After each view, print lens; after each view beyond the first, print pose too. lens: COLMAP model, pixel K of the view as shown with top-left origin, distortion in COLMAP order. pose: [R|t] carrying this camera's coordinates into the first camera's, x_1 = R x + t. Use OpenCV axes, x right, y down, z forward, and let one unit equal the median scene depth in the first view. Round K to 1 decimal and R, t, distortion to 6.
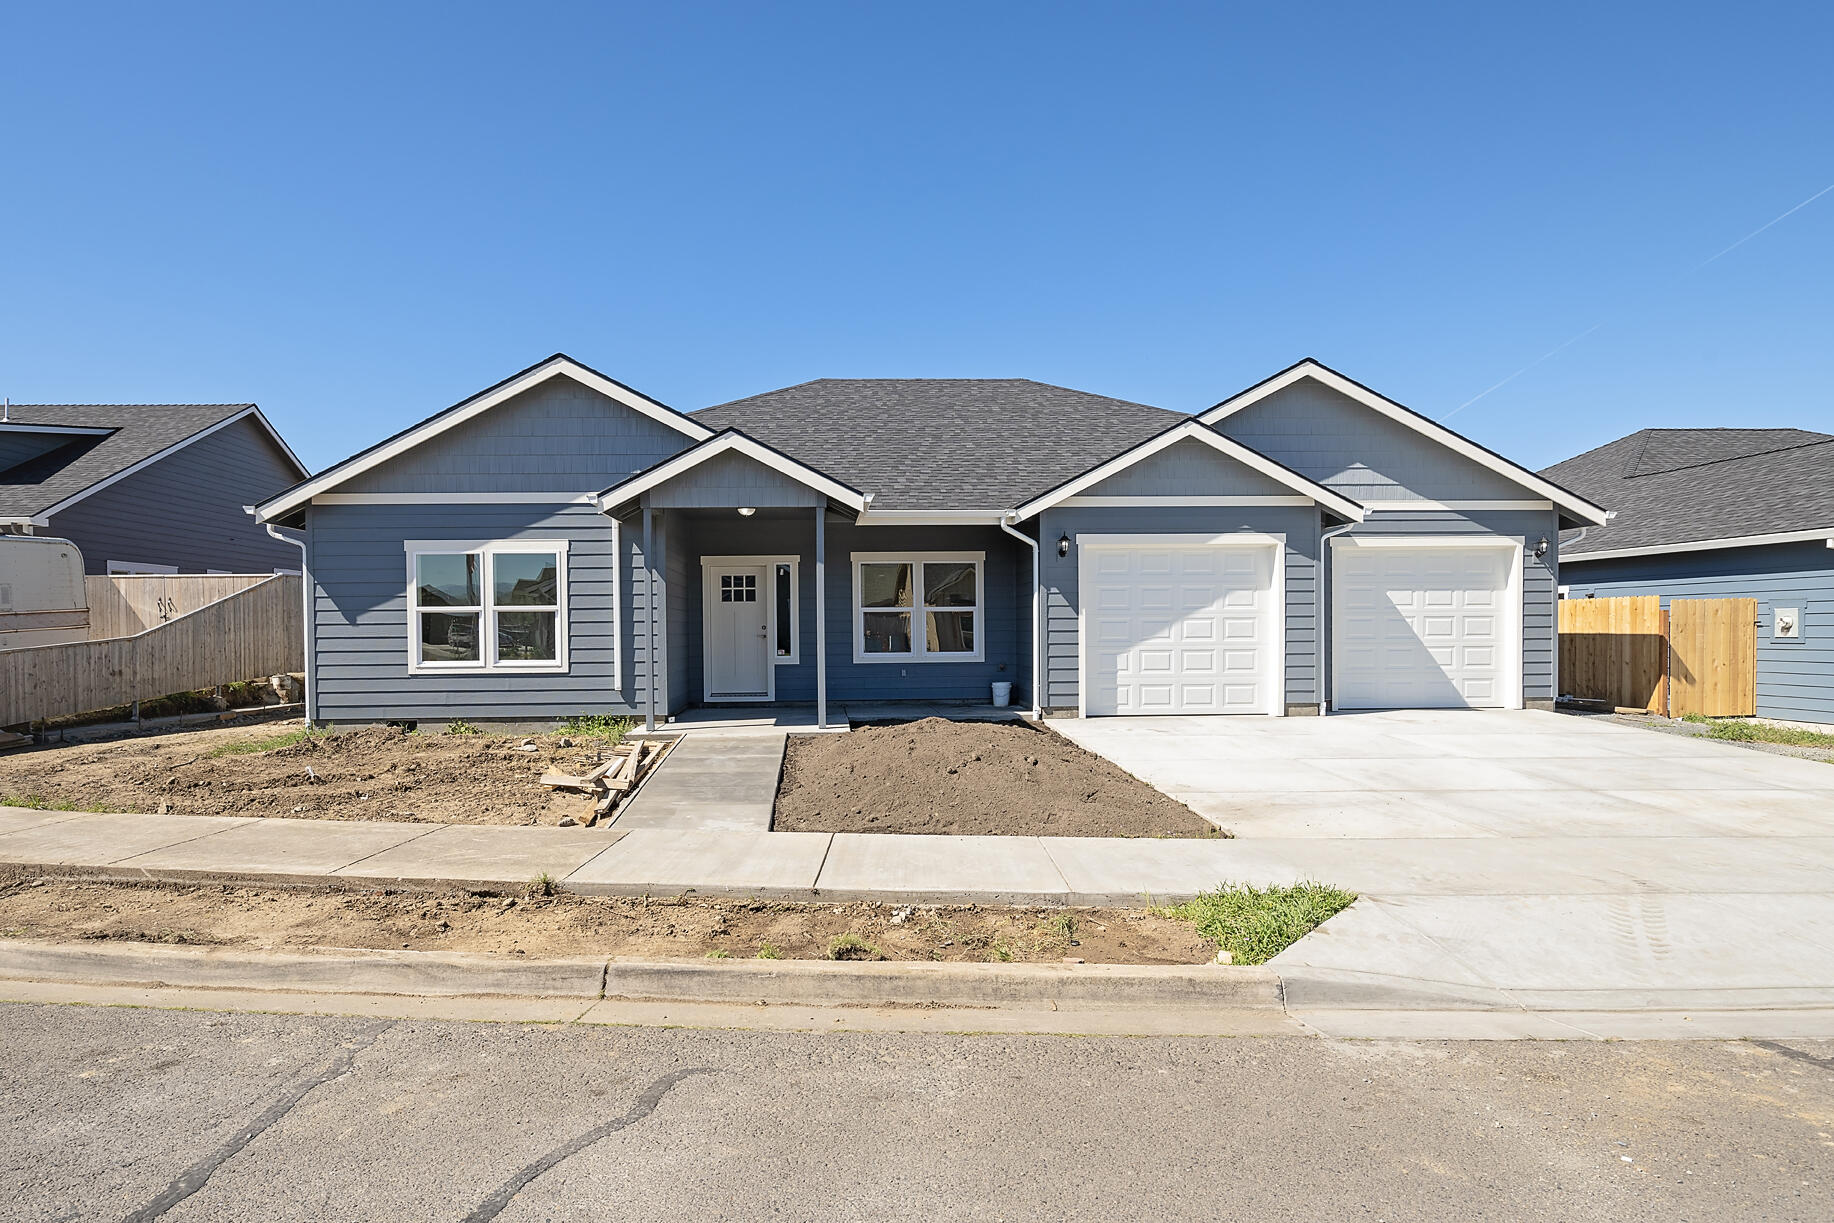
lens RADIAL K [[958.8, 0, 909.5], [0, 958.8, 617.1], [0, 0, 1]] dist [-0.008421, 0.001534]
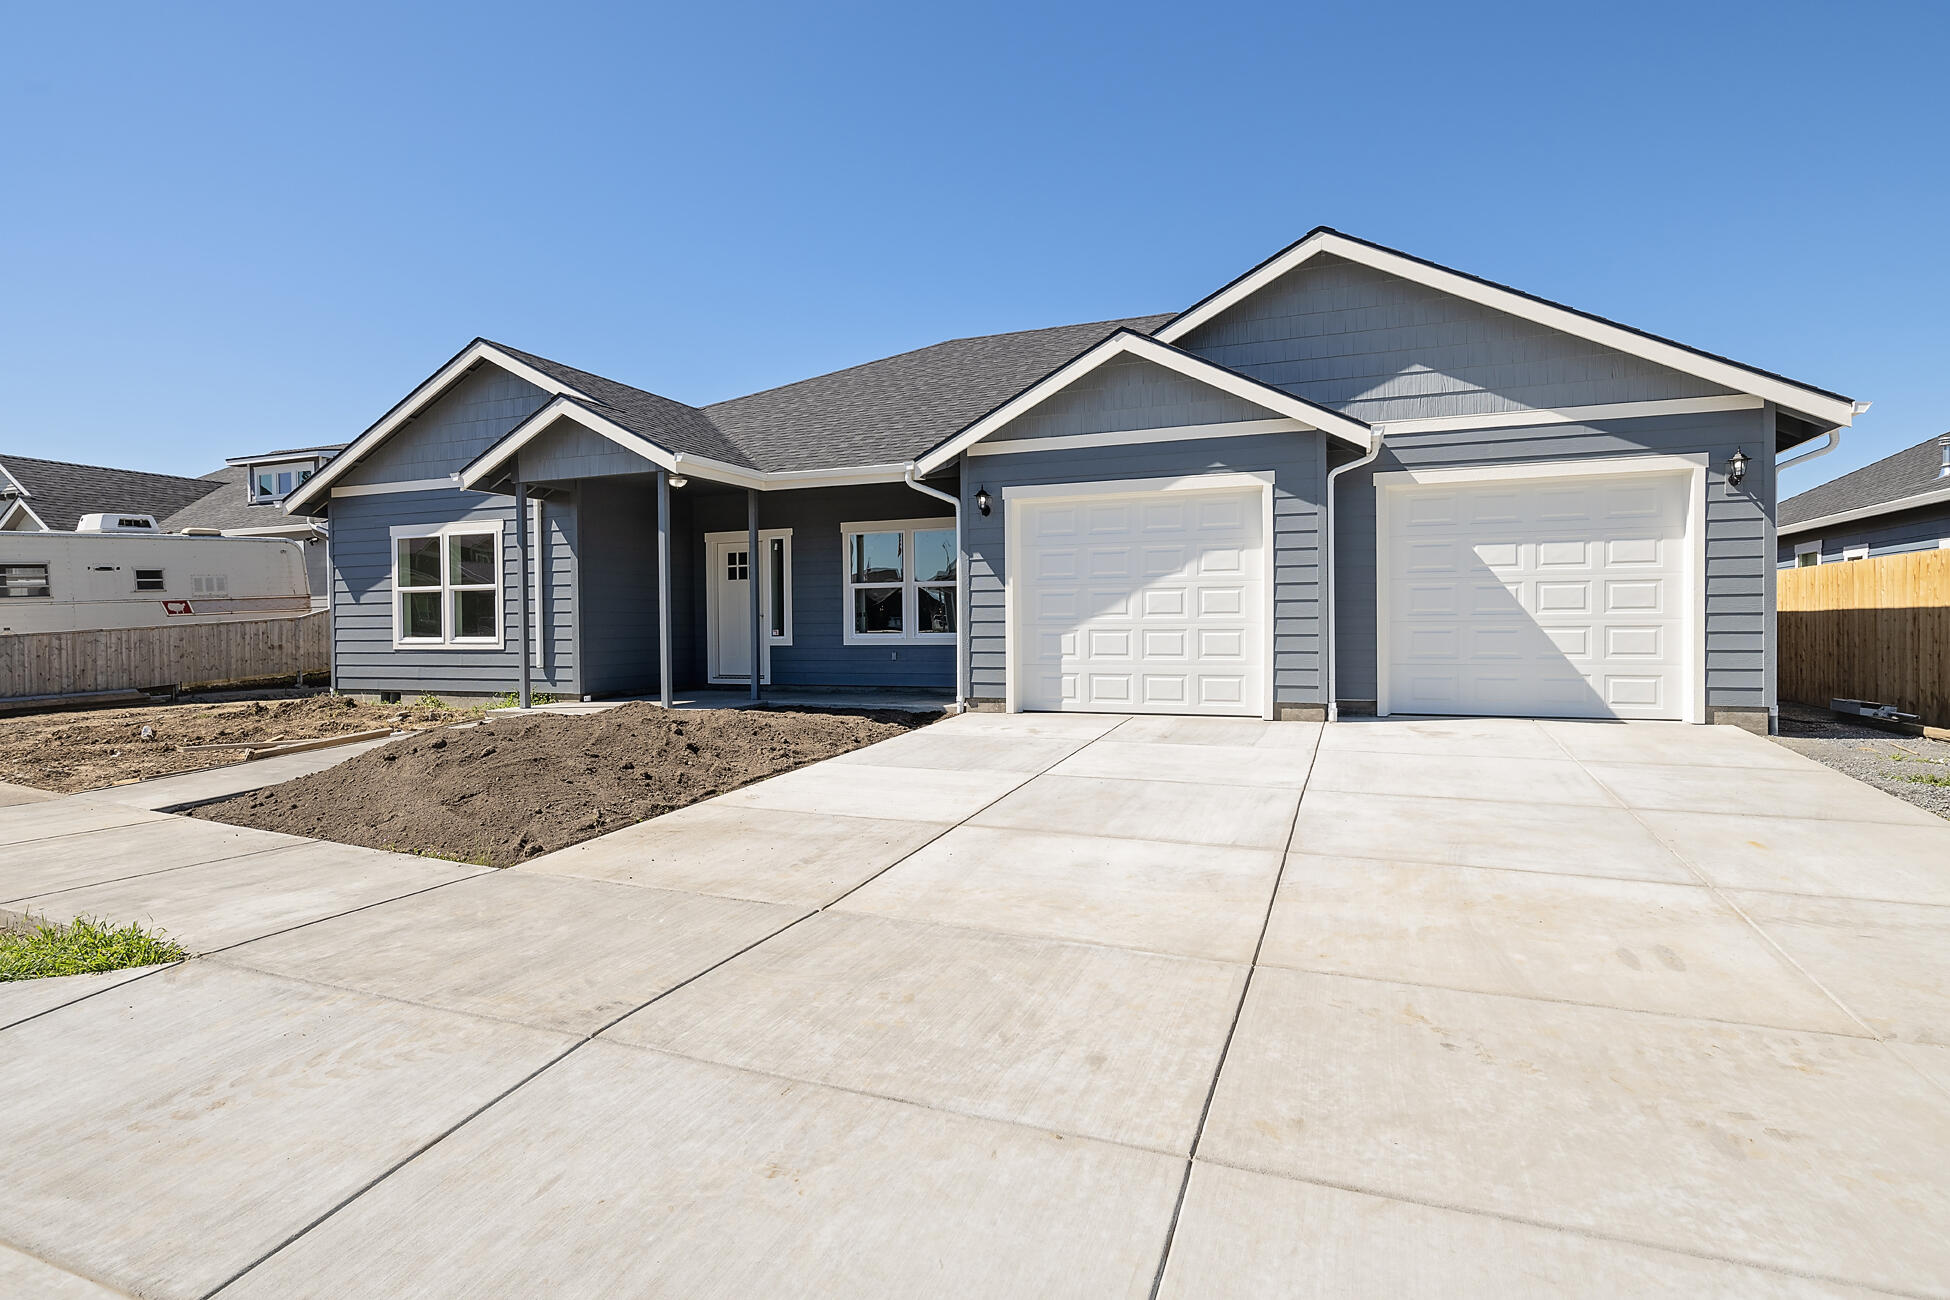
lens RADIAL K [[982.4, 0, 972.2], [0, 982.4, 611.9], [0, 0, 1]] dist [-0.008554, 0.000024]
pose [[0.918169, -0.005145, -0.396156, 0.474445], [0.007202, 0.999967, 0.003705, 0.016118], [0.396124, -0.006255, 0.918176, 0.216976]]
